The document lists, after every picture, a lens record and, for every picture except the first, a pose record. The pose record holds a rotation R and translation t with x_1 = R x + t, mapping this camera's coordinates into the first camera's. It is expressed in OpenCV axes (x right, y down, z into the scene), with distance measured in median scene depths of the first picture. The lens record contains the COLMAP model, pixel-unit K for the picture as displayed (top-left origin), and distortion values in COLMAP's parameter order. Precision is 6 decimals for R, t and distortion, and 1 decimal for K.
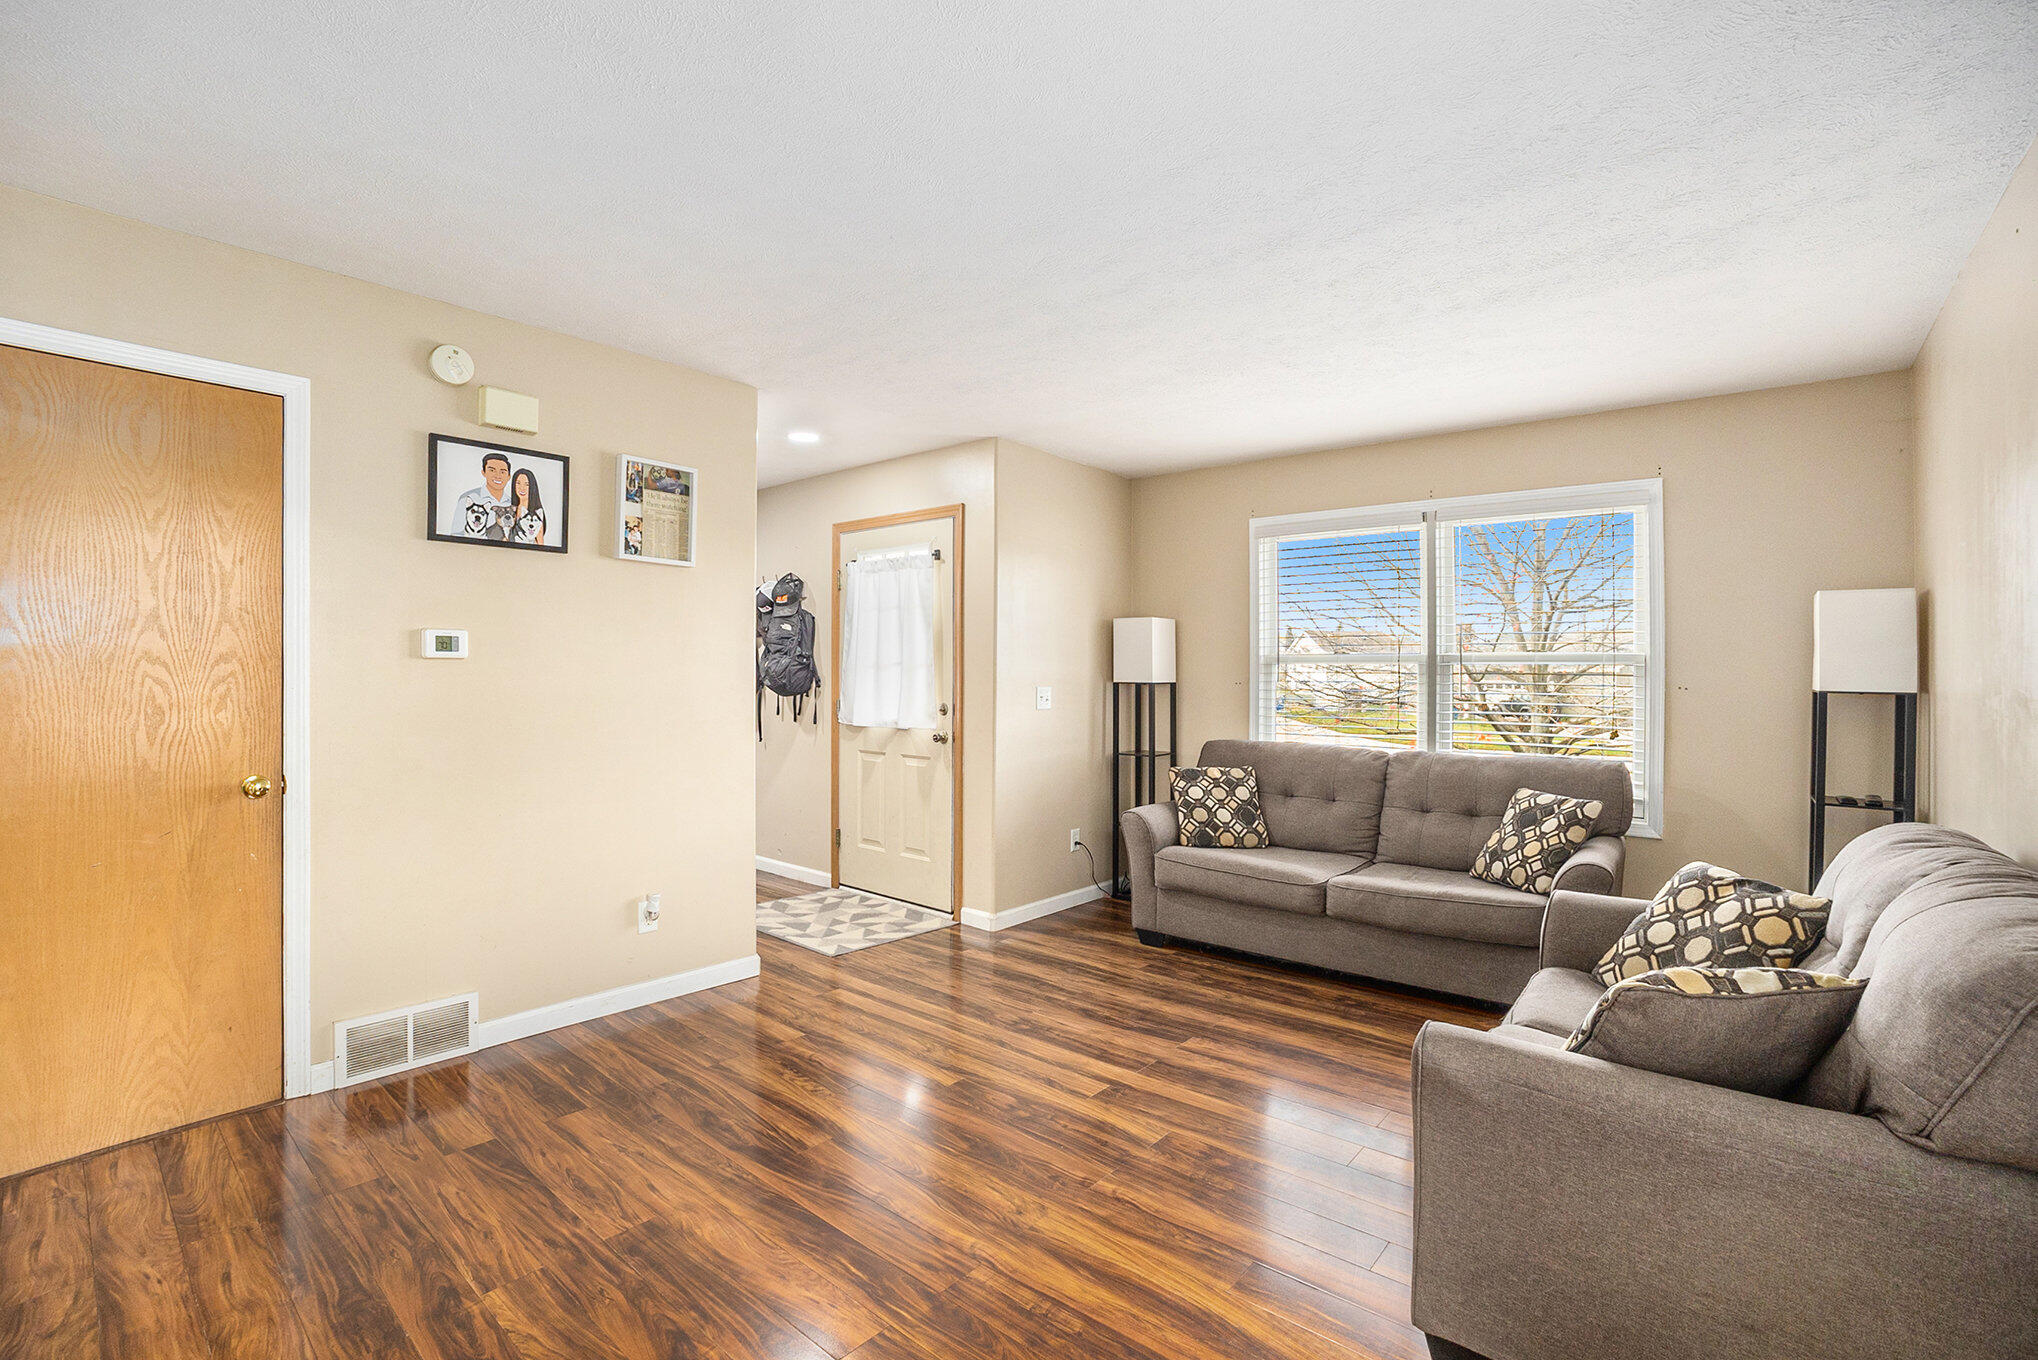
lens RADIAL K [[965.9, 0, 1032.5], [0, 965.9, 669.3], [0, 0, 1]] dist [-0.033191, 0.000242]
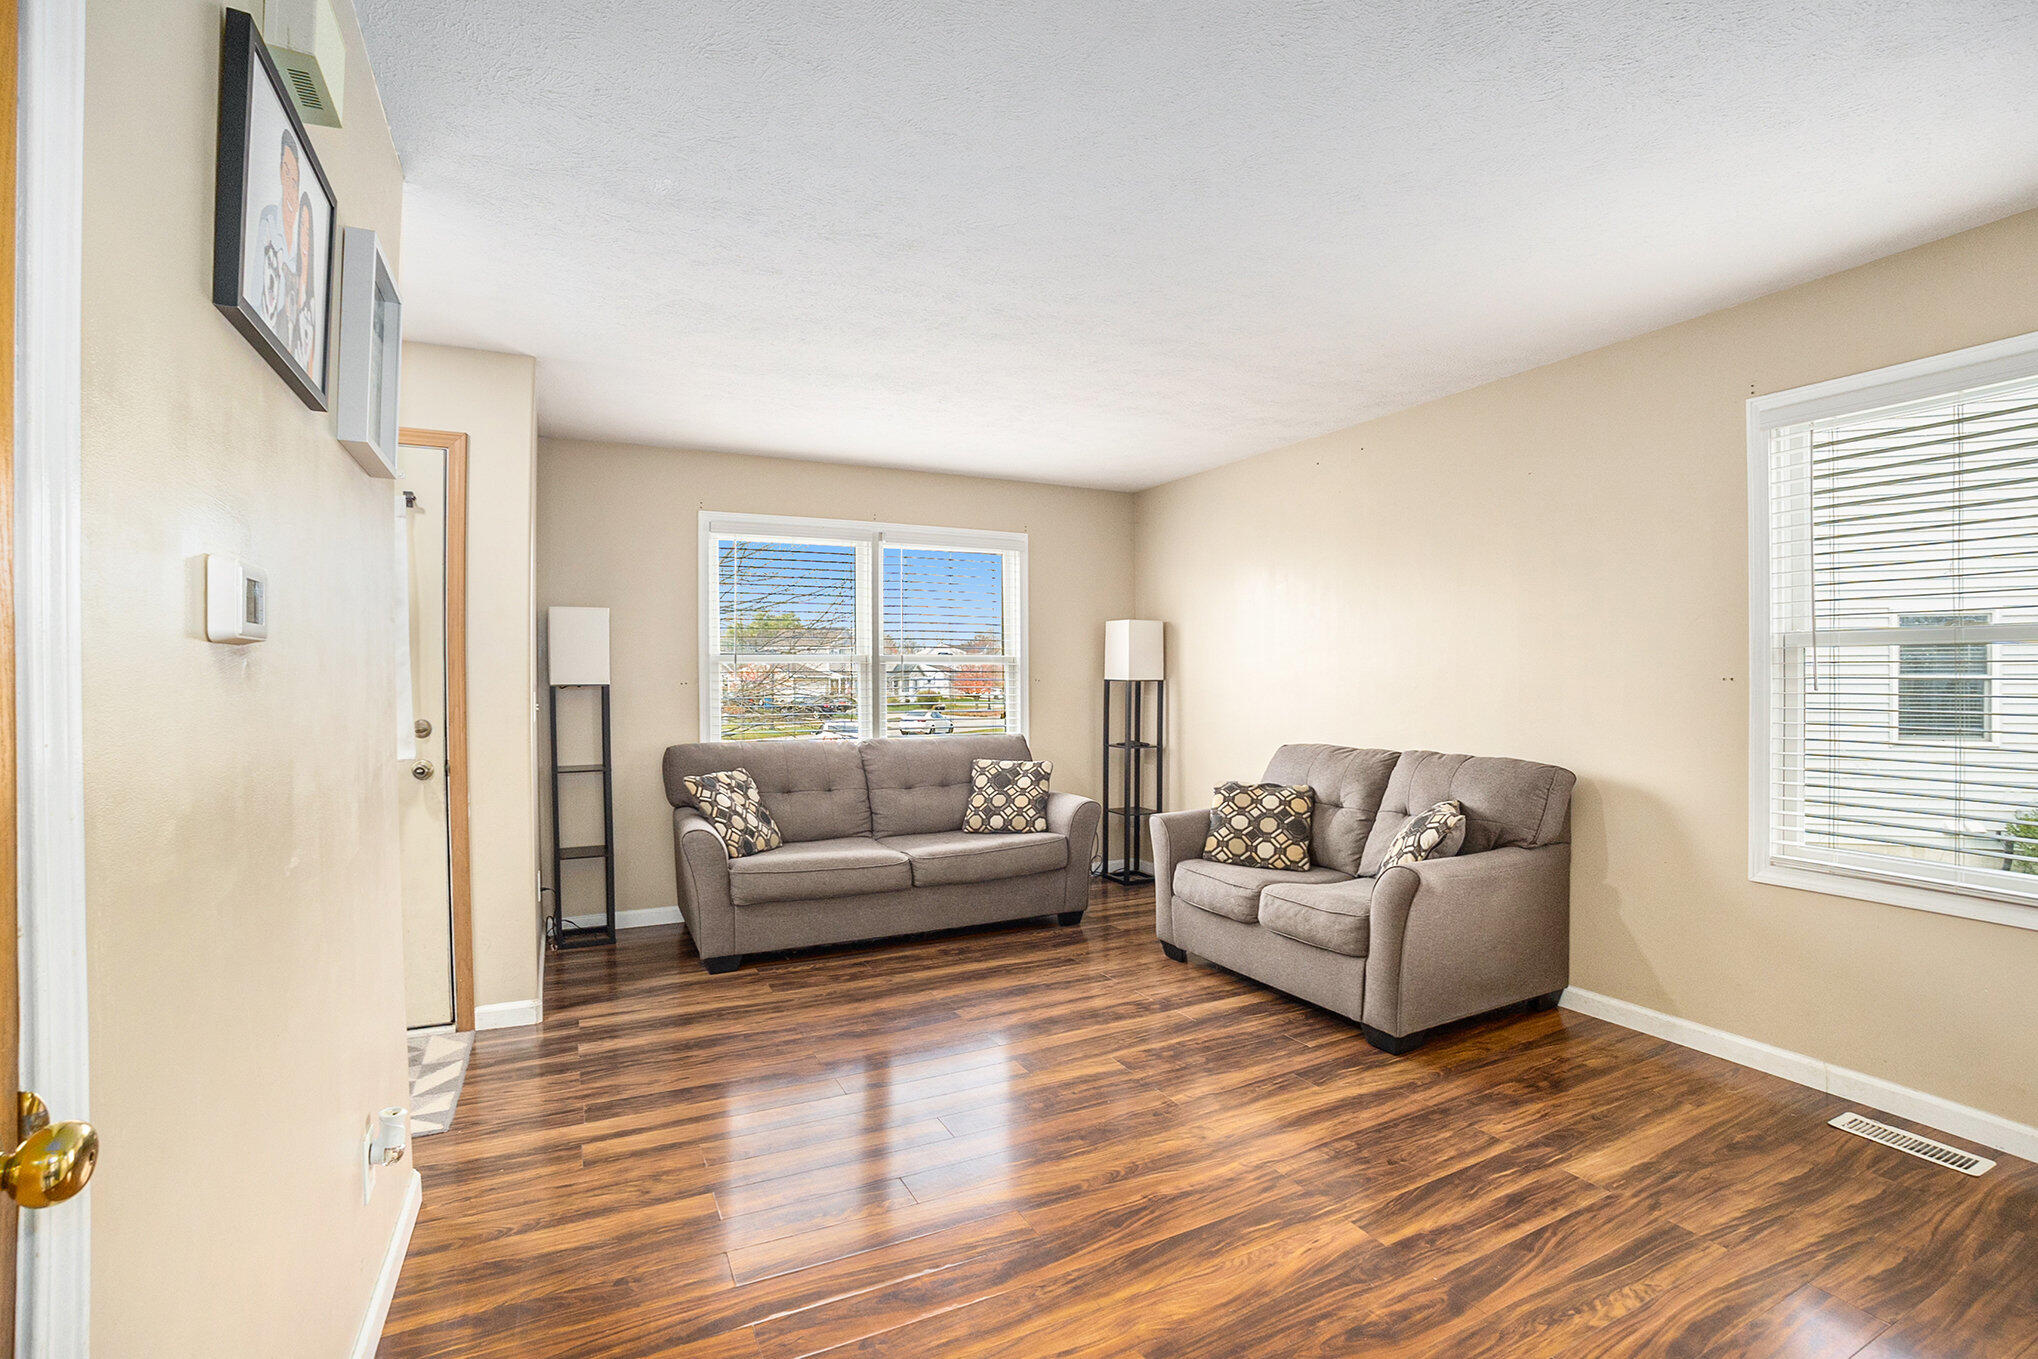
lens RADIAL K [[919.7, 0, 1017.9], [0, 919.7, 680.2], [0, 0, 1]] dist [-0.042684, 0.008775]
pose [[0.403825, -0.013612, 0.914735, -0.701450], [0.001519, 0.999898, 0.014208, -0.001773], [-0.914835, -0.004348, 0.403804, 0.507638]]
